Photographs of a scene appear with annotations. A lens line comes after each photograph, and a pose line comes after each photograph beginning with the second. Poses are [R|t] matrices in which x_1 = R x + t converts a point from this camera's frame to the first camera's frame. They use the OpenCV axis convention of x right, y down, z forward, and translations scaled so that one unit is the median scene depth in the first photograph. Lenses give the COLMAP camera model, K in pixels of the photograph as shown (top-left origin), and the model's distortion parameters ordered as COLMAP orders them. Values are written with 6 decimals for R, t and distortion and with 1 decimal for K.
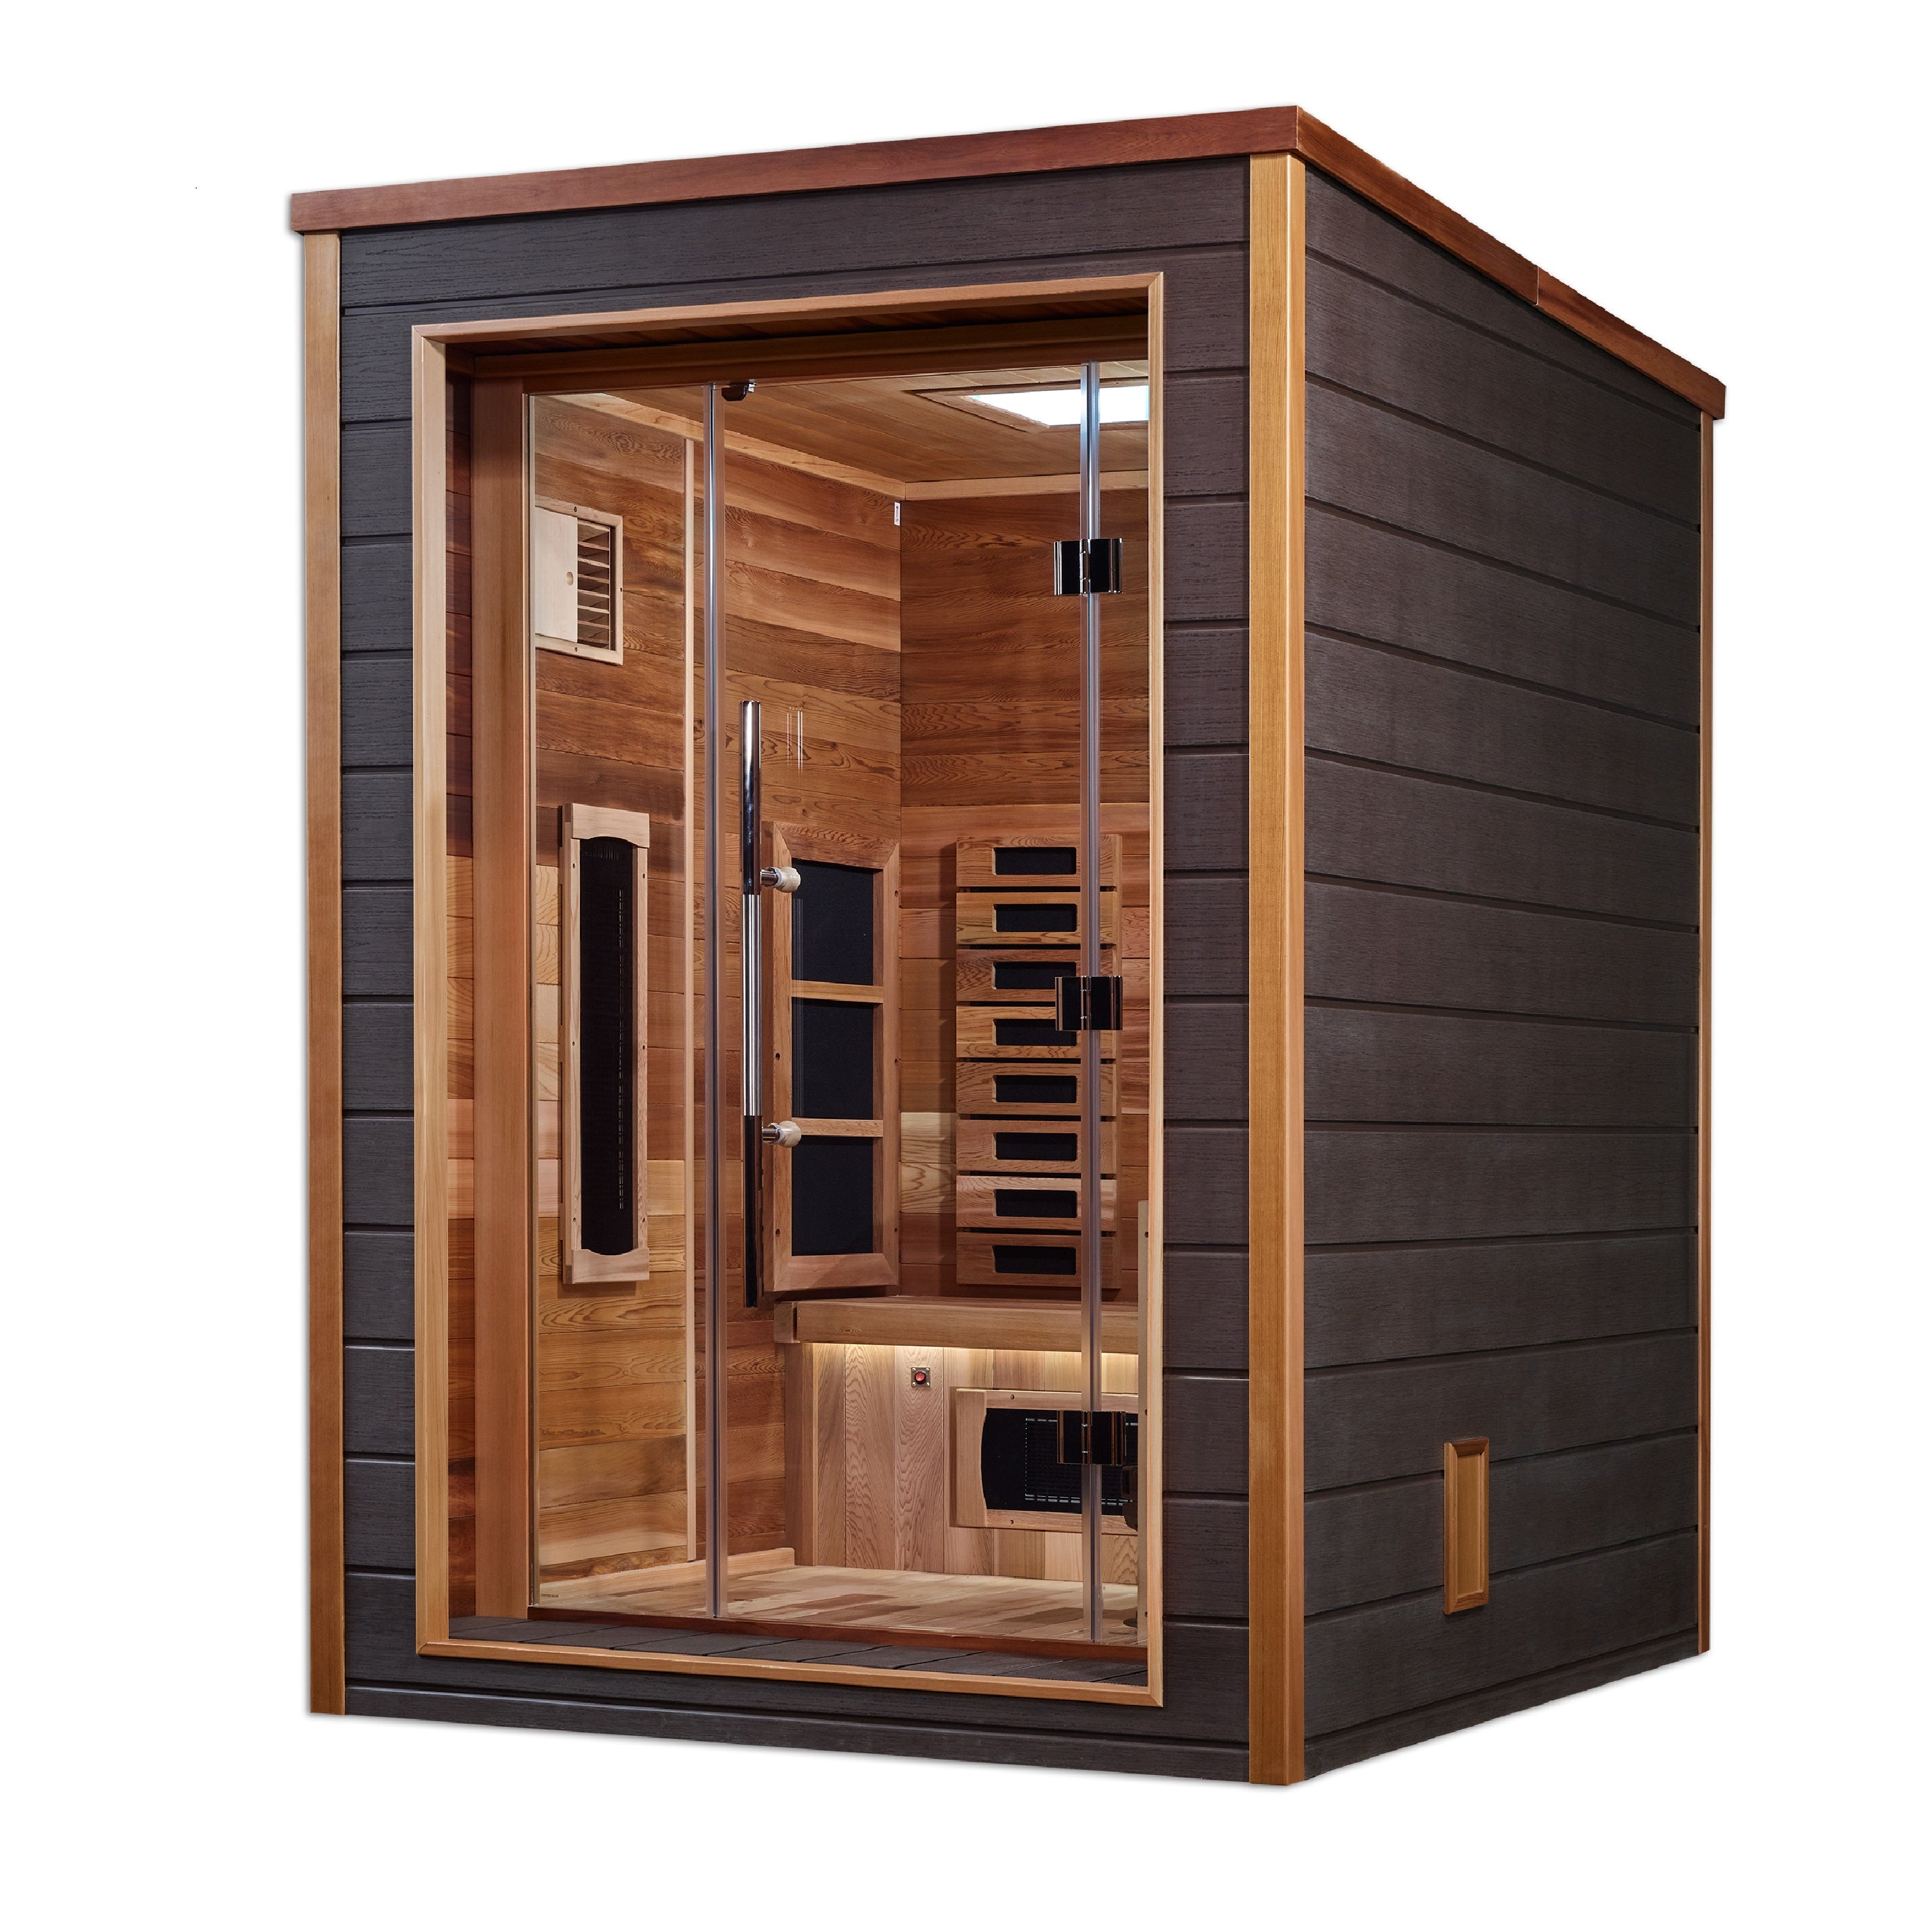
lens RADIAL K [[4889.6, 0, 965.0], [0, 4889.6, 1086.1], [0, 0, 1]] dist [0.019678, -0.164334]
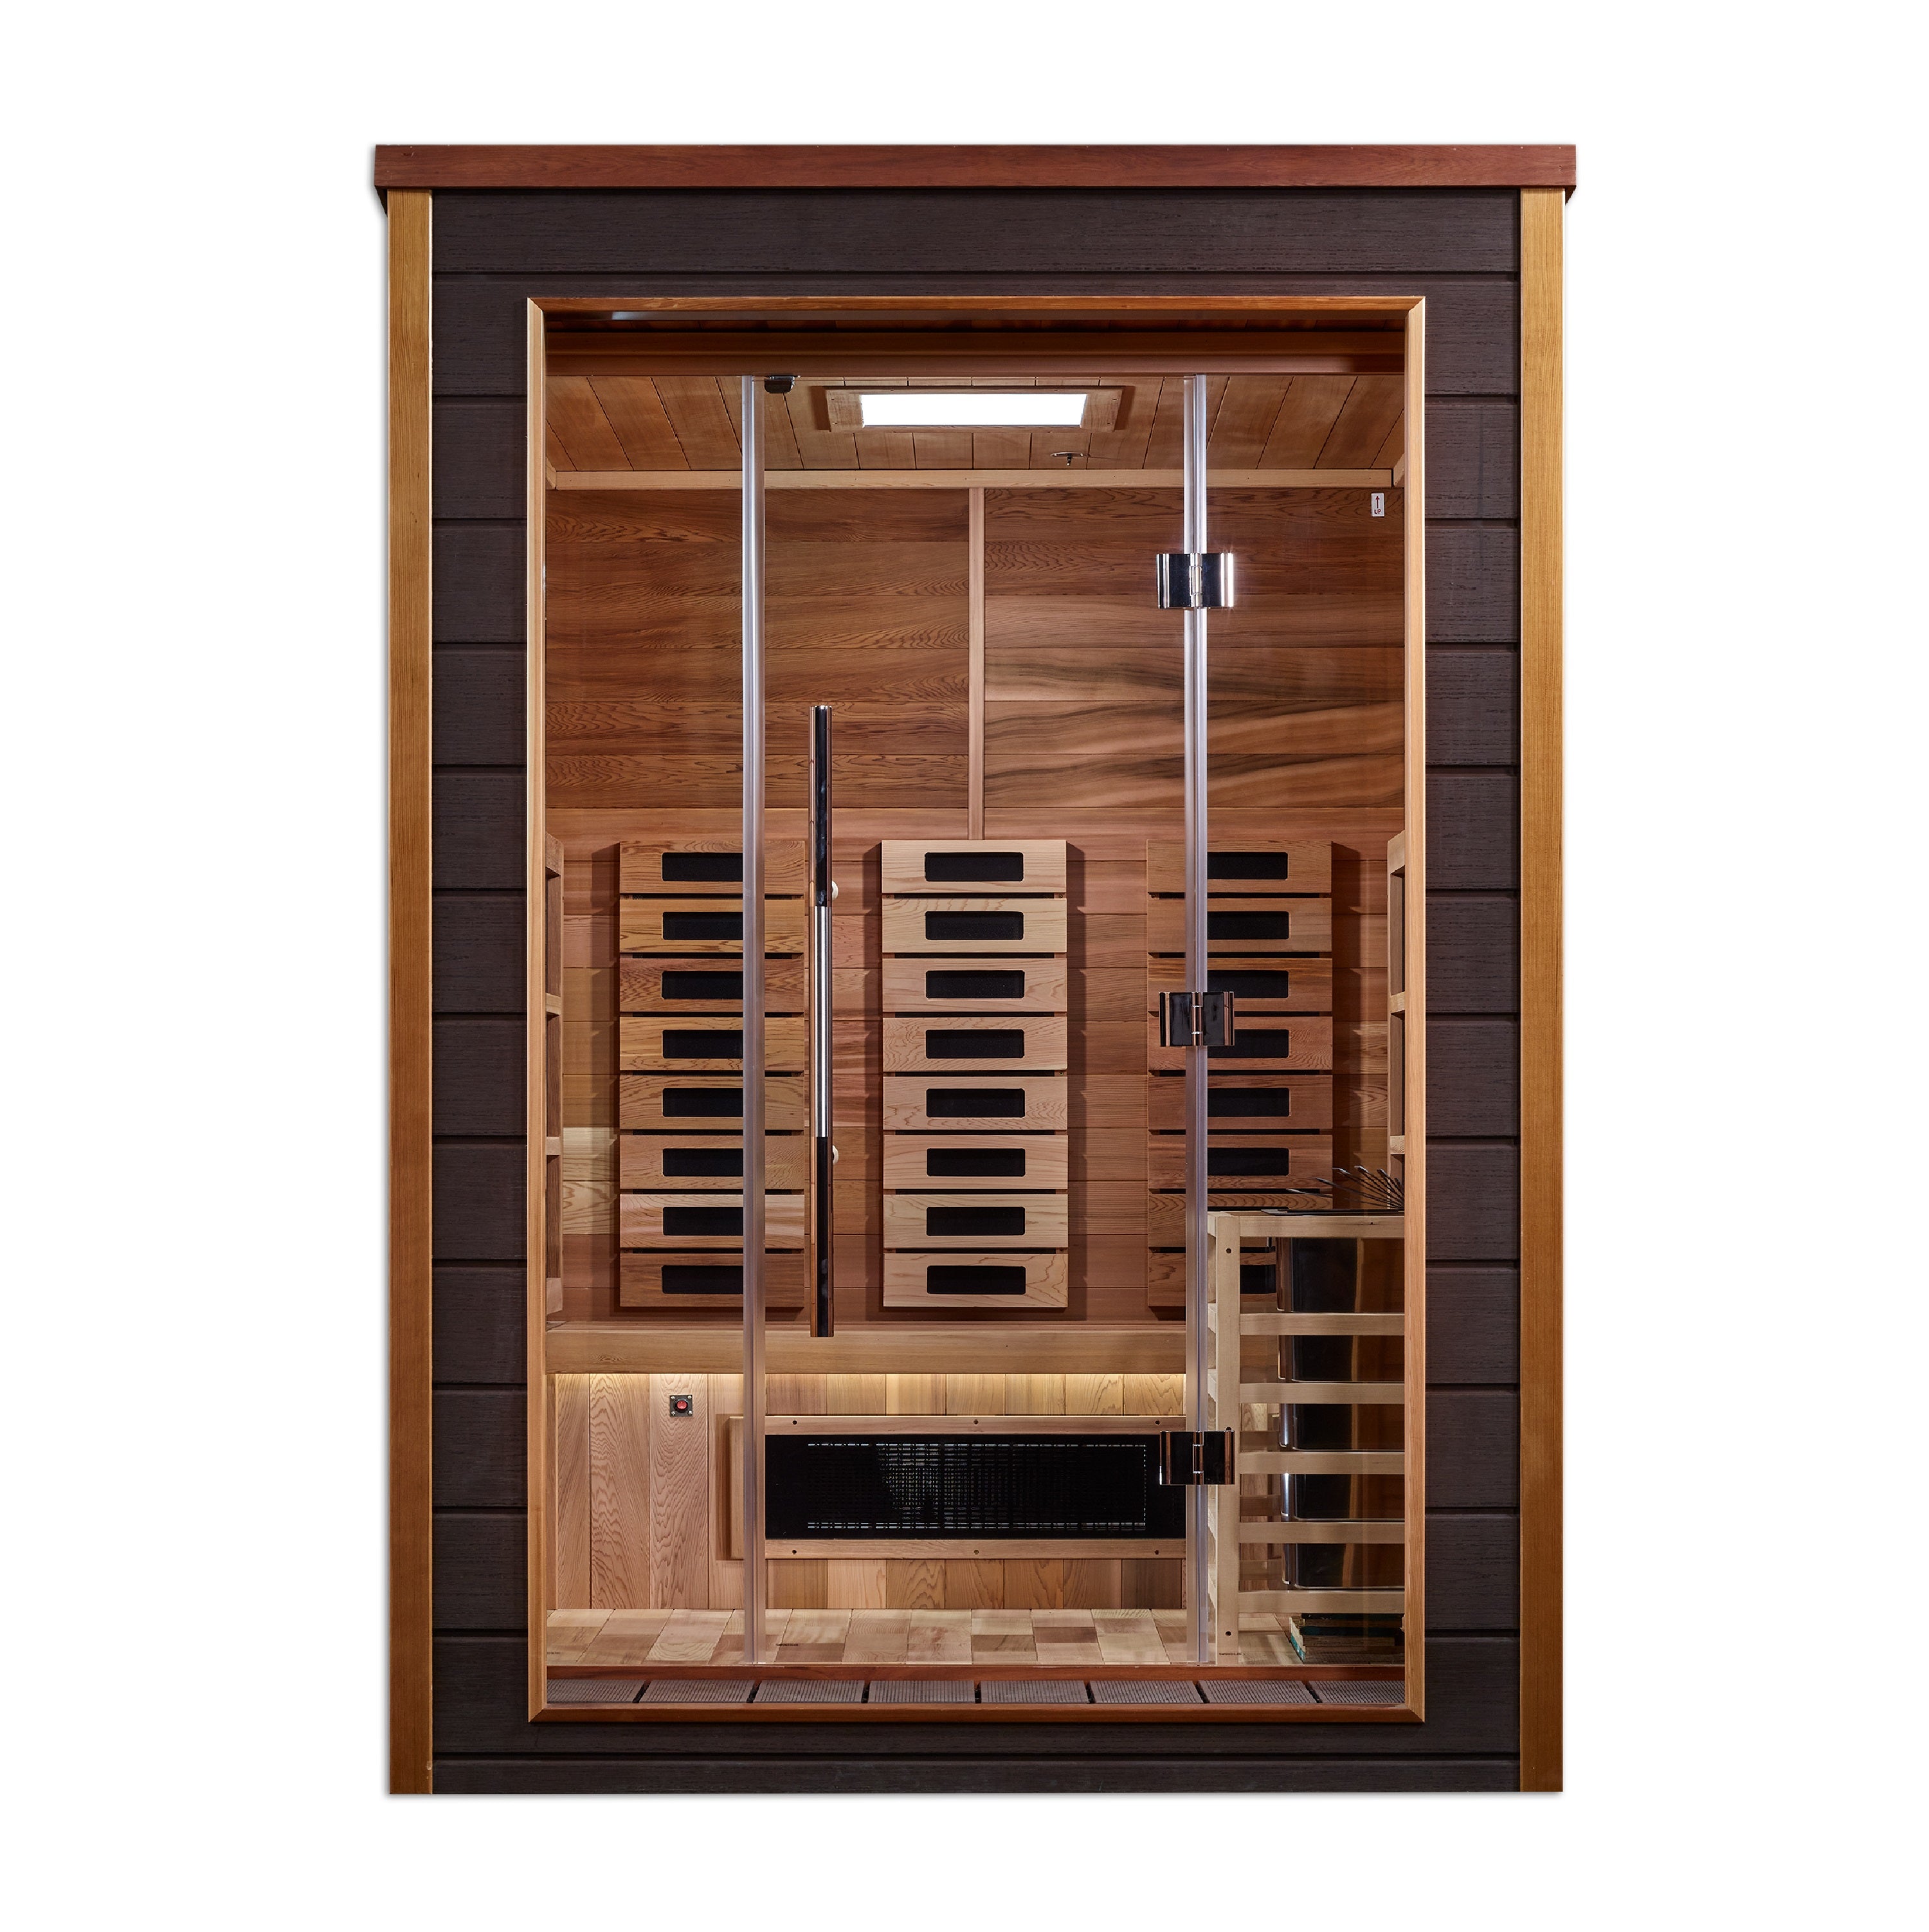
lens RADIAL K [[5023.1, 0, 964.5], [0, 5023.1, 966.0], [0, 0, 1]] dist [0.050661, -0.325613]
pose [[0.902601, 0.001523, 0.430475, -0.382471], [0.007746, 0.999774, -0.019778, -0.006705], [-0.430408, 0.021186, 0.902386, 0.084328]]
